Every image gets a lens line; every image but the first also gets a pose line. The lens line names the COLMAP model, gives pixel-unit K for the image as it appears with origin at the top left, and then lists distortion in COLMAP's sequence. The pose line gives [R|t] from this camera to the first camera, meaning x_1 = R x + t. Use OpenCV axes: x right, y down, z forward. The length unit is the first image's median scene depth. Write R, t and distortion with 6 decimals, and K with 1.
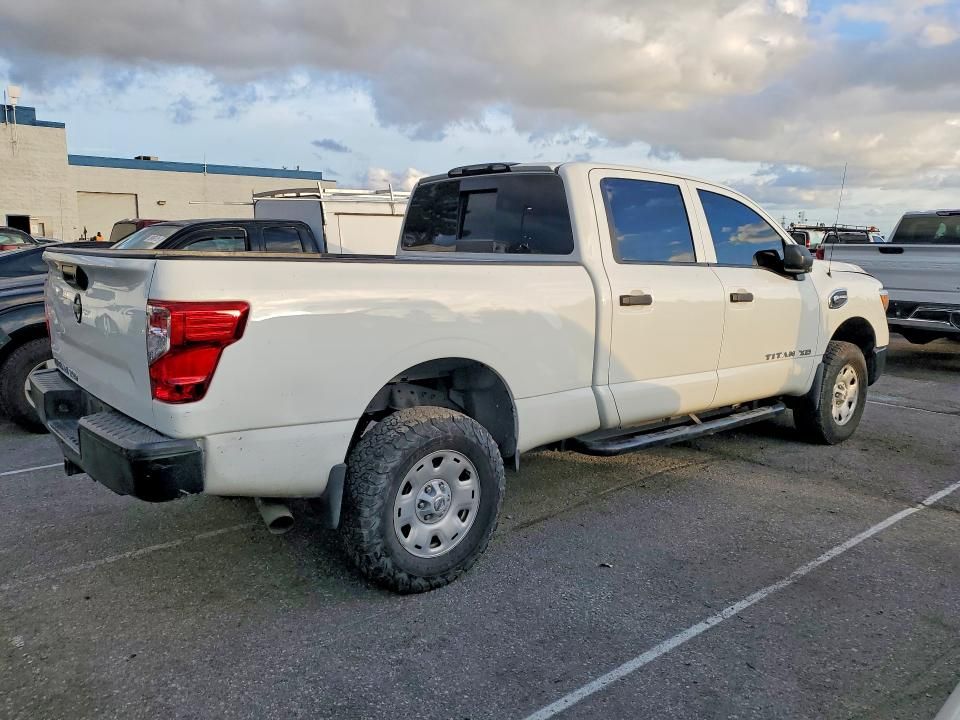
lens RADIAL K [[759.8, 0, 482.2], [0, 759.8, 361.6], [0, 0, 1]] dist [0.035808, -0.009563]
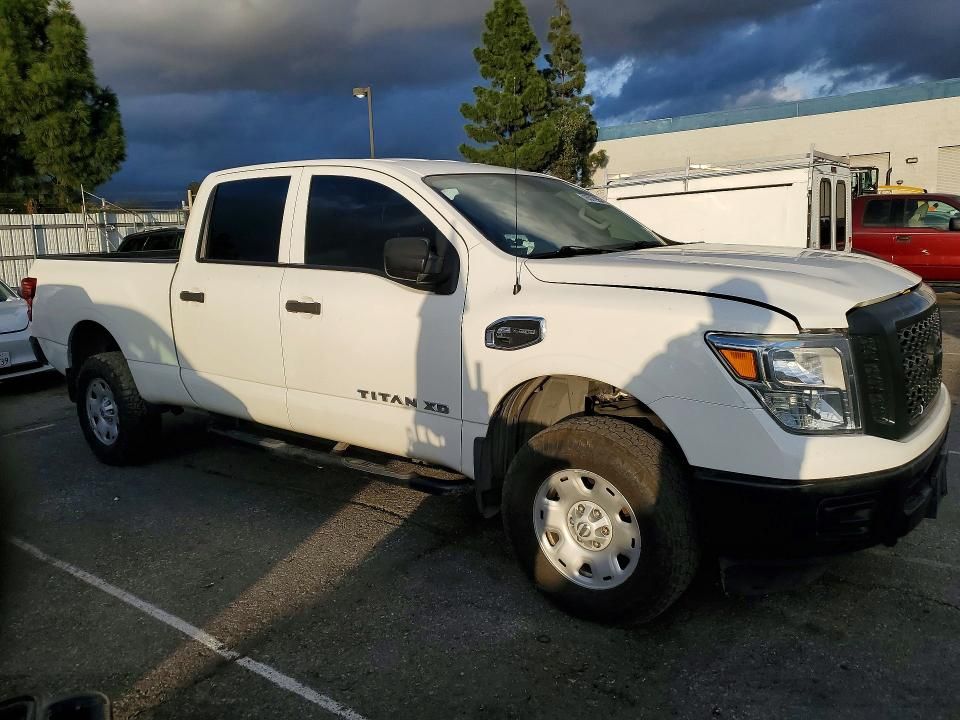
lens RADIAL K [[759.8, 0, 481.9], [0, 759.8, 358.1], [0, 0, 1]] dist [0.035808, -0.009563]
pose [[0.175014, 0.121276, -0.977068, 1.165410], [-0.119875, 0.987626, 0.101114, -0.133850], [0.977241, 0.099430, 0.187386, 1.042224]]
